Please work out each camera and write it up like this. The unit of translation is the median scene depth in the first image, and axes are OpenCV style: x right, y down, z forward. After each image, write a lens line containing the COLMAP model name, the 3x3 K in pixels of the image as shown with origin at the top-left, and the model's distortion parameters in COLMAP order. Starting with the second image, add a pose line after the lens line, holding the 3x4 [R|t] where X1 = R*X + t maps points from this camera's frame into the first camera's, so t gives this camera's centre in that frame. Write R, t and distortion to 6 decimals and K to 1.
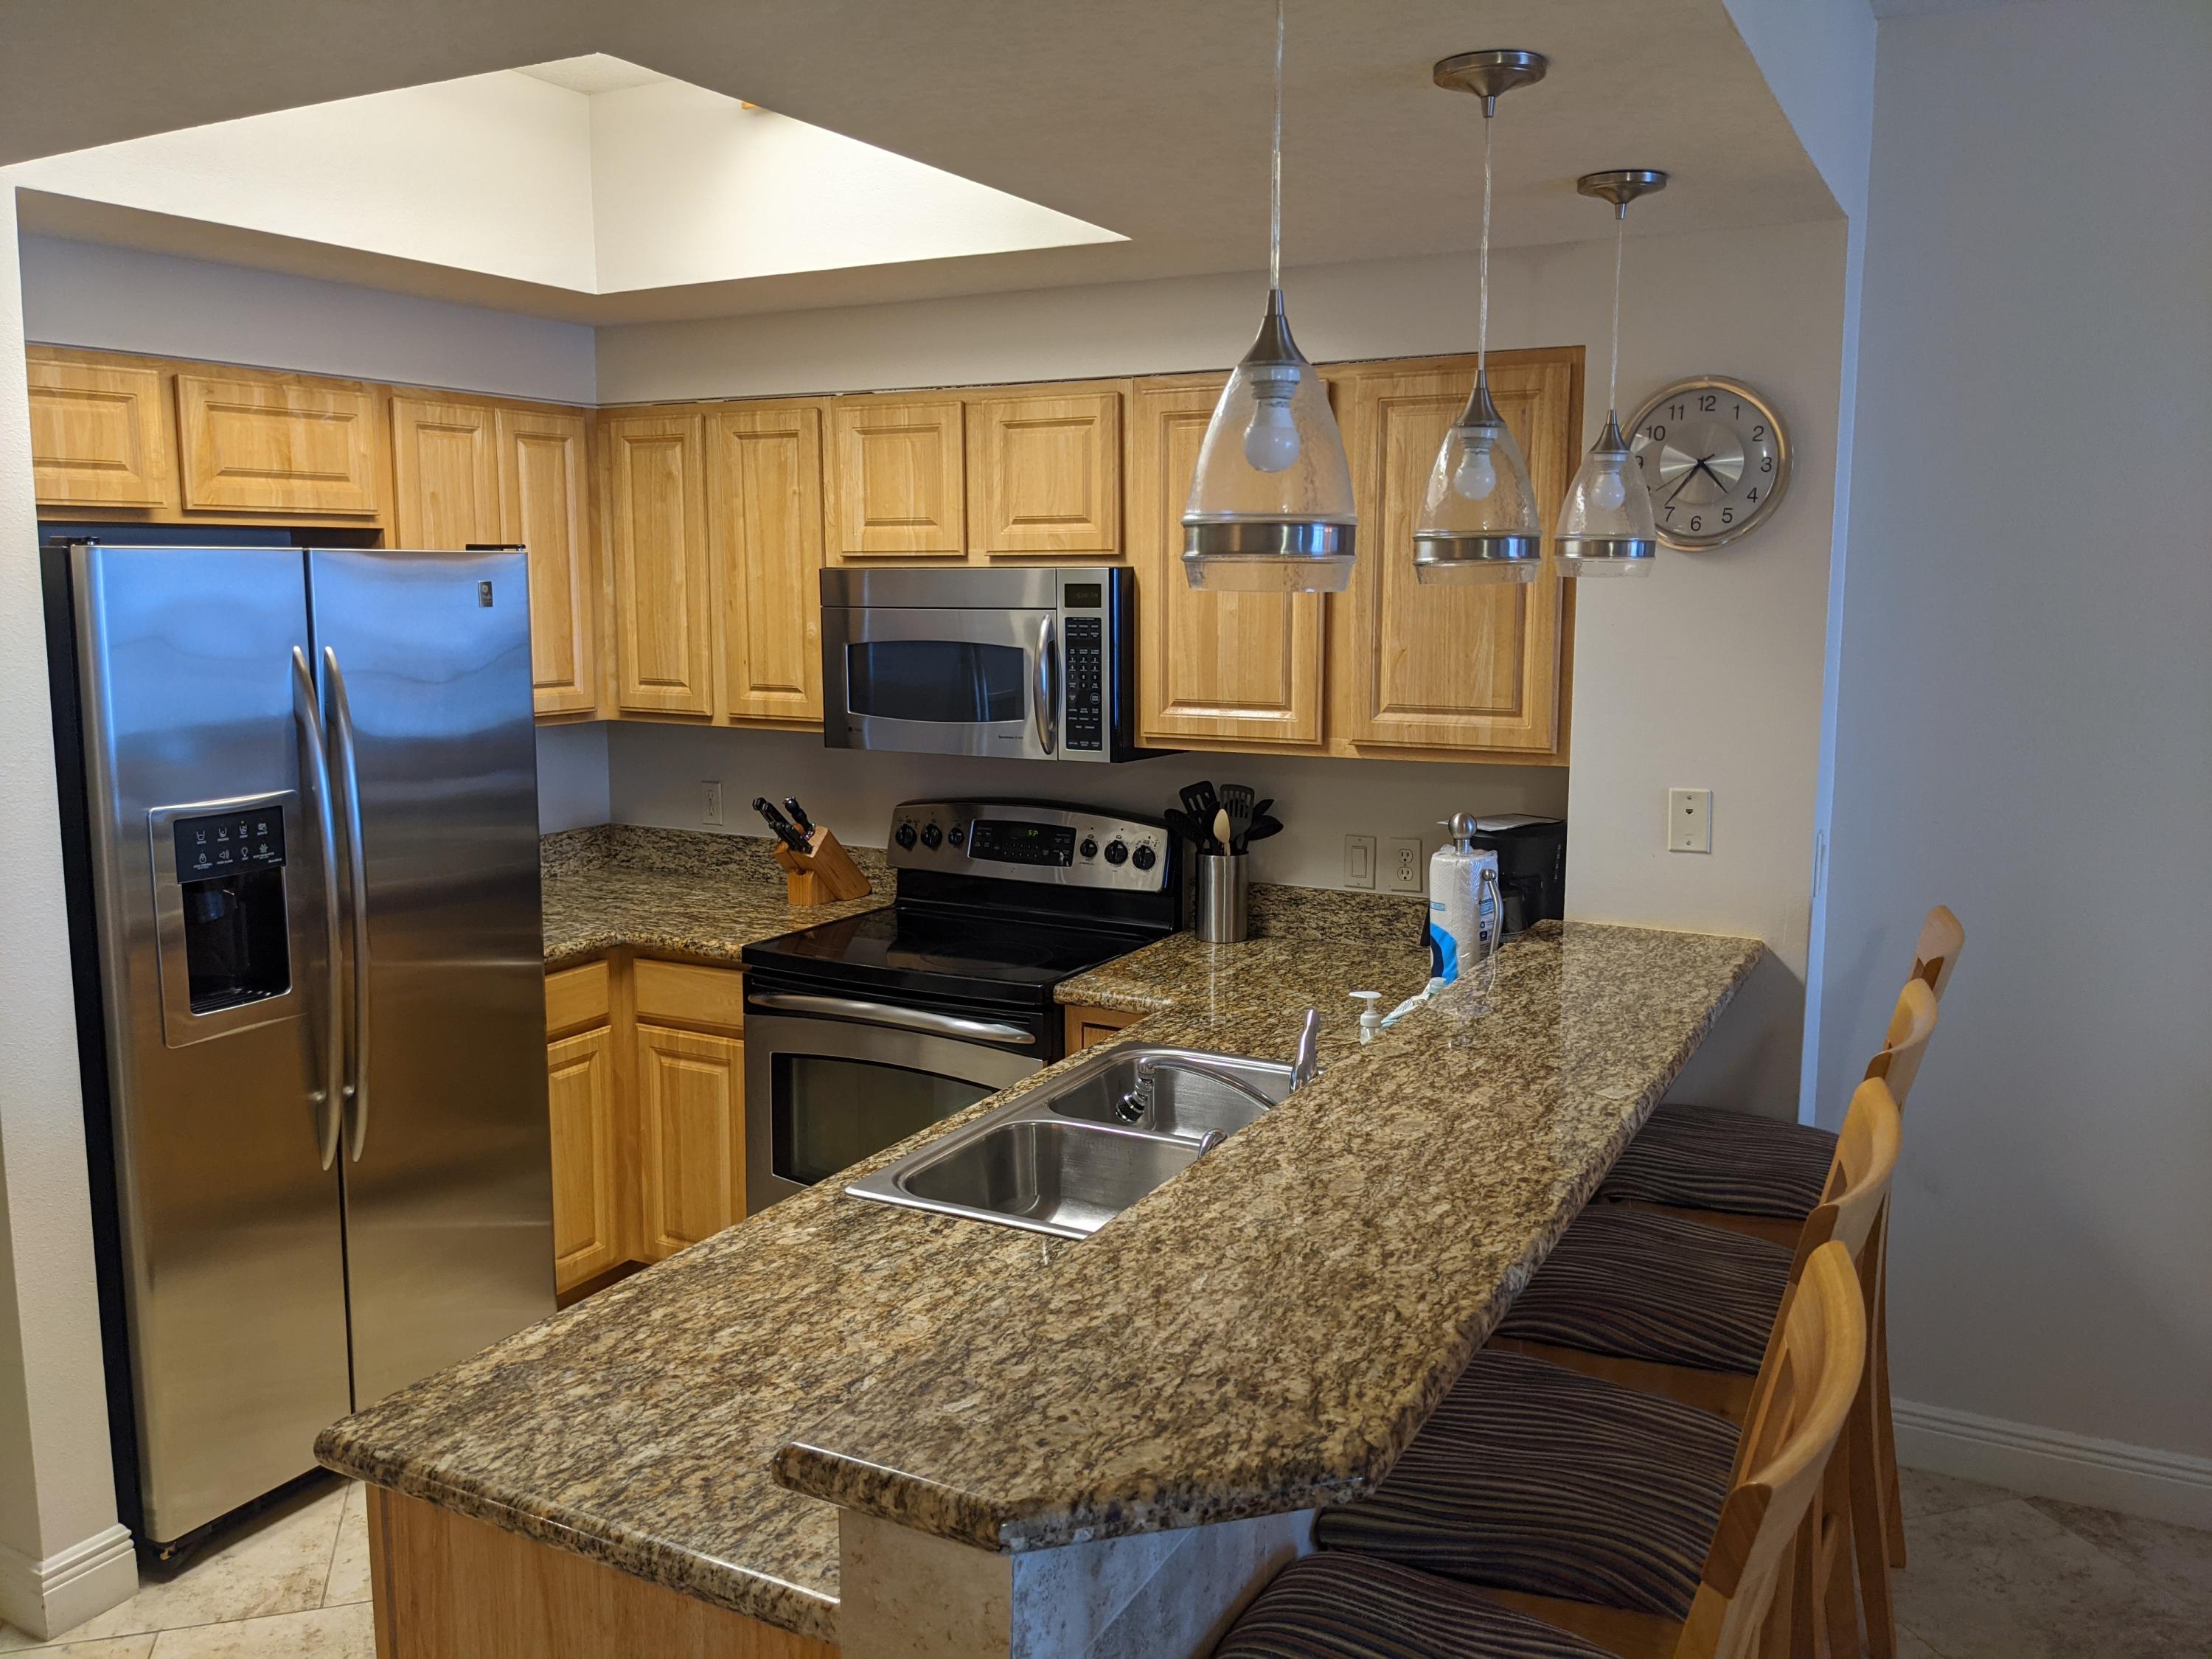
lens RADIAL K [[1753.8, 0, 1097.8], [0, 1753.8, 827.3], [0, 0, 1]] dist [0.029149, -0.061605]
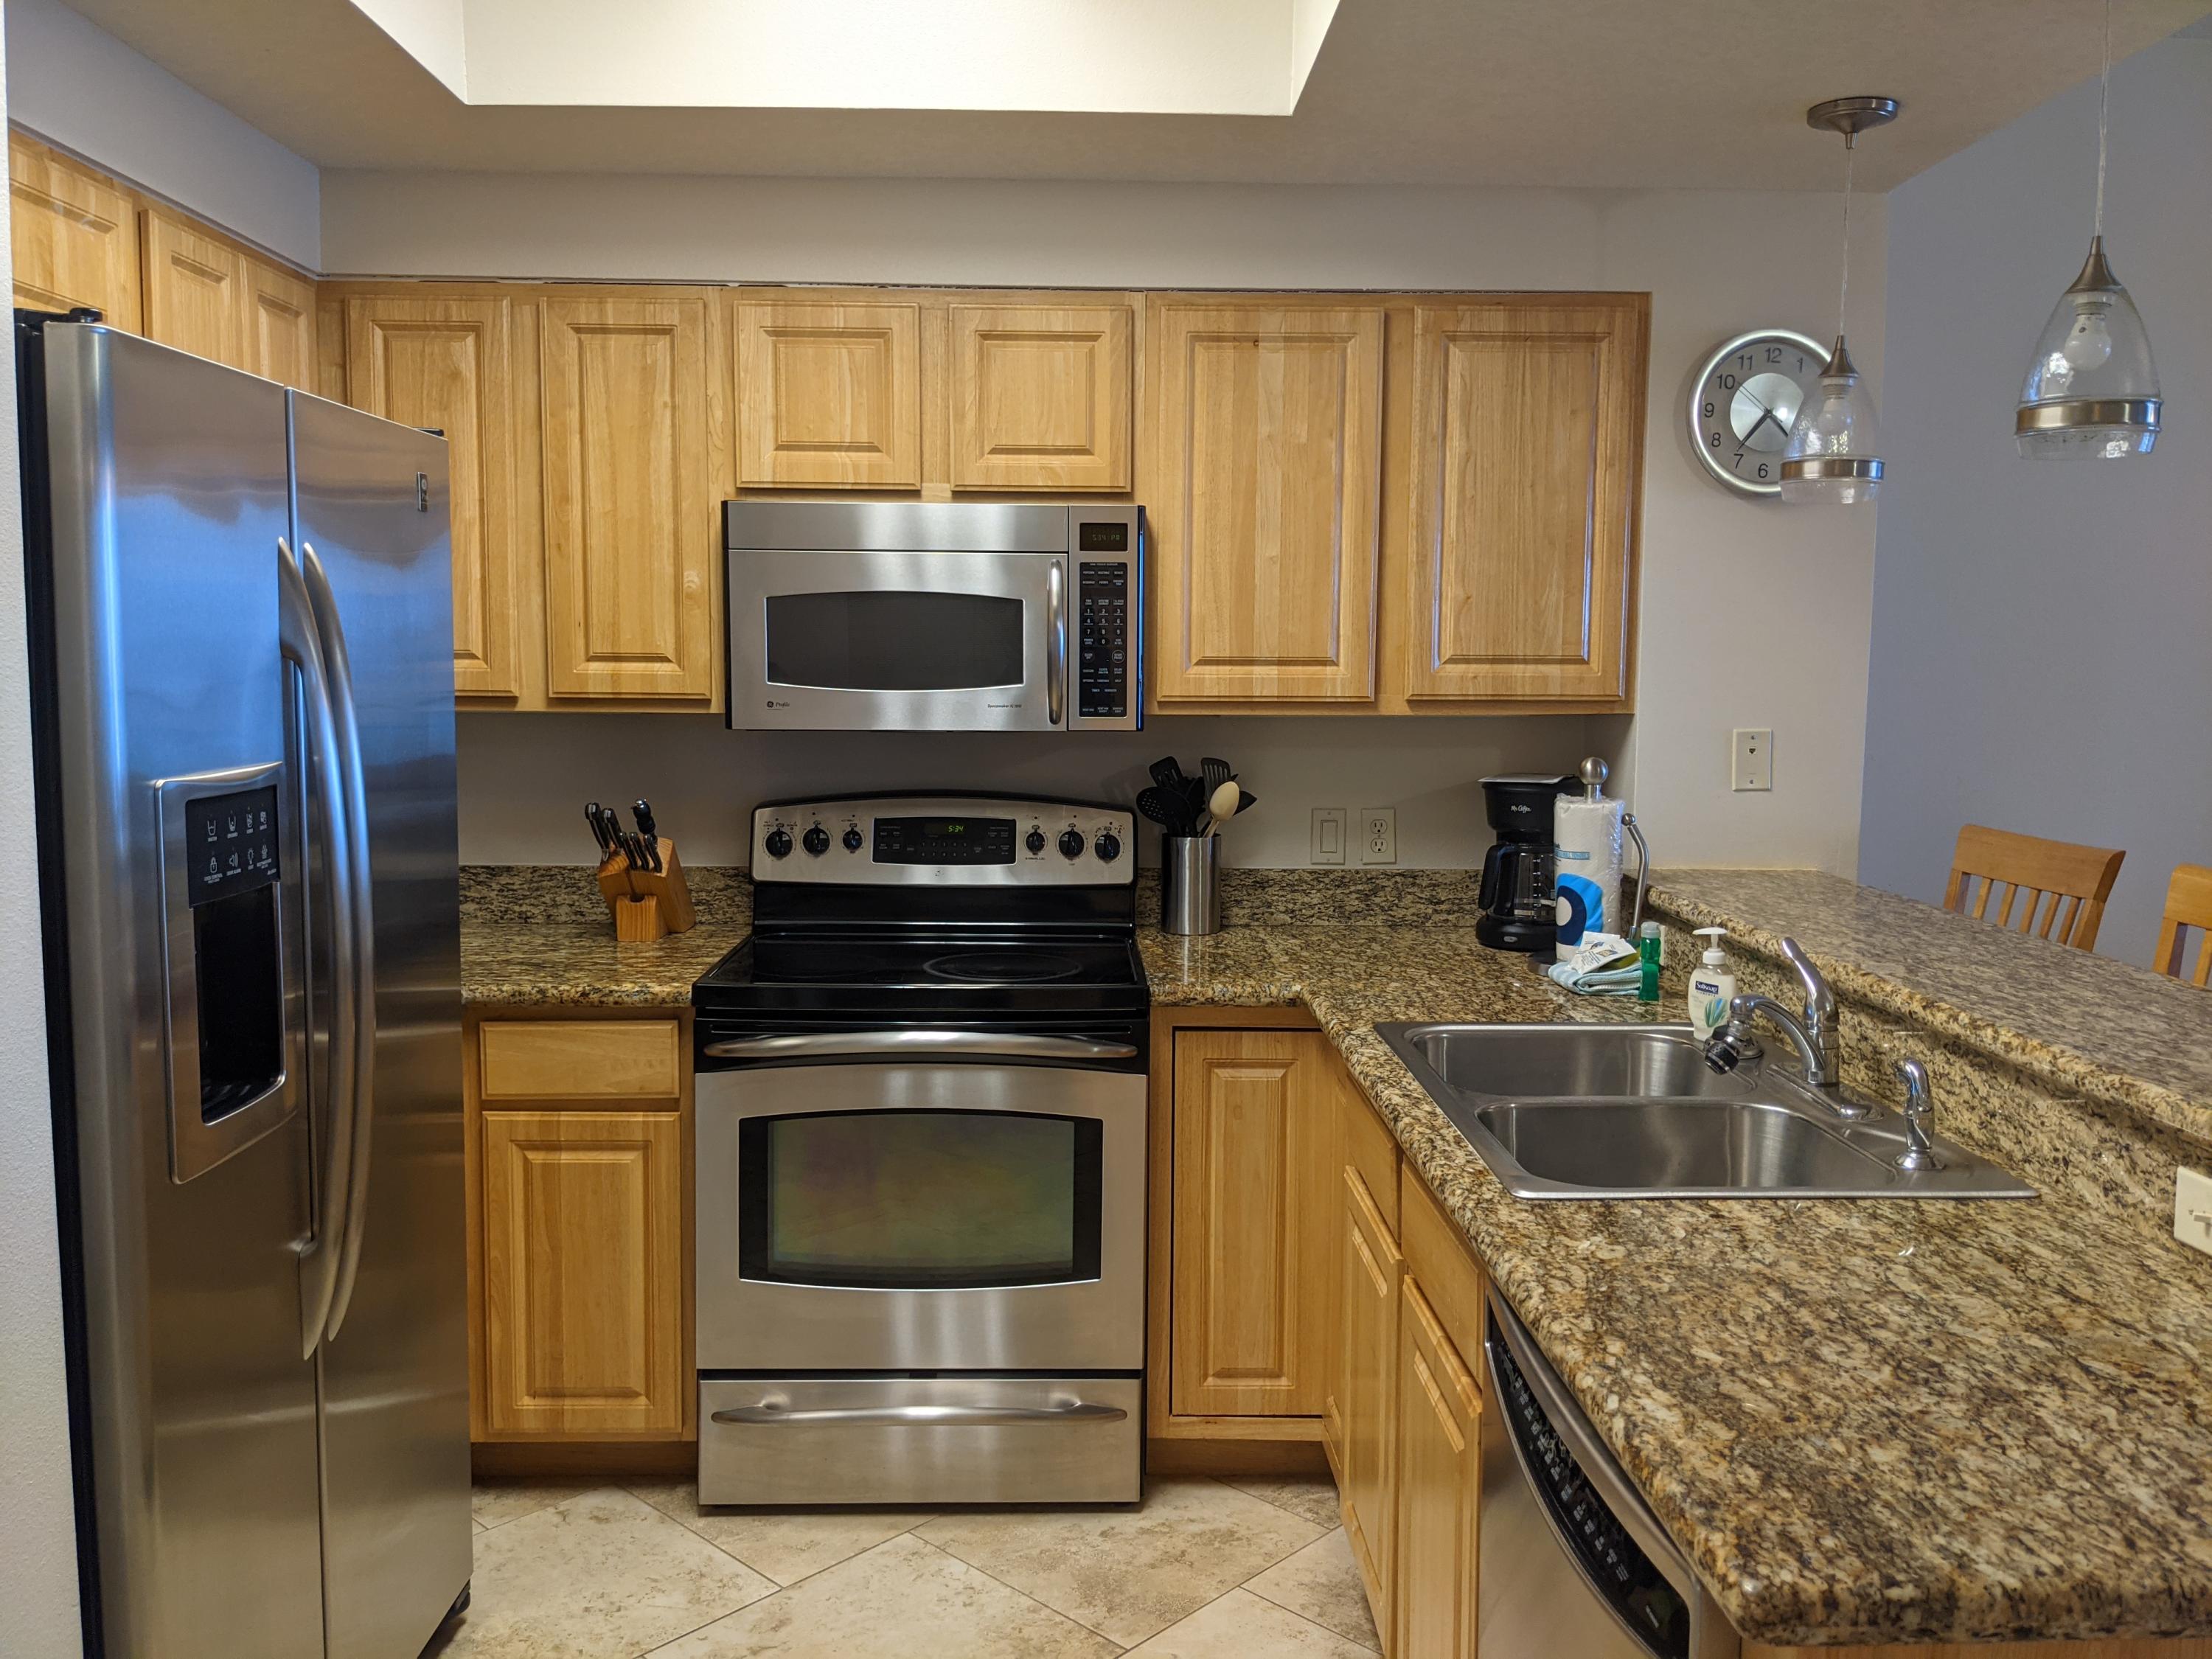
lens RADIAL K [[1753.8, 0, 1122.7], [0, 1753.8, 830.1], [0, 0, 1]] dist [0.029149, -0.061605]
pose [[0.866204, -0.044623, 0.497695, -0.429381], [0.064561, 0.997651, -0.022915, 0.031726], [-0.495503, 0.051981, 0.867049, 0.250972]]
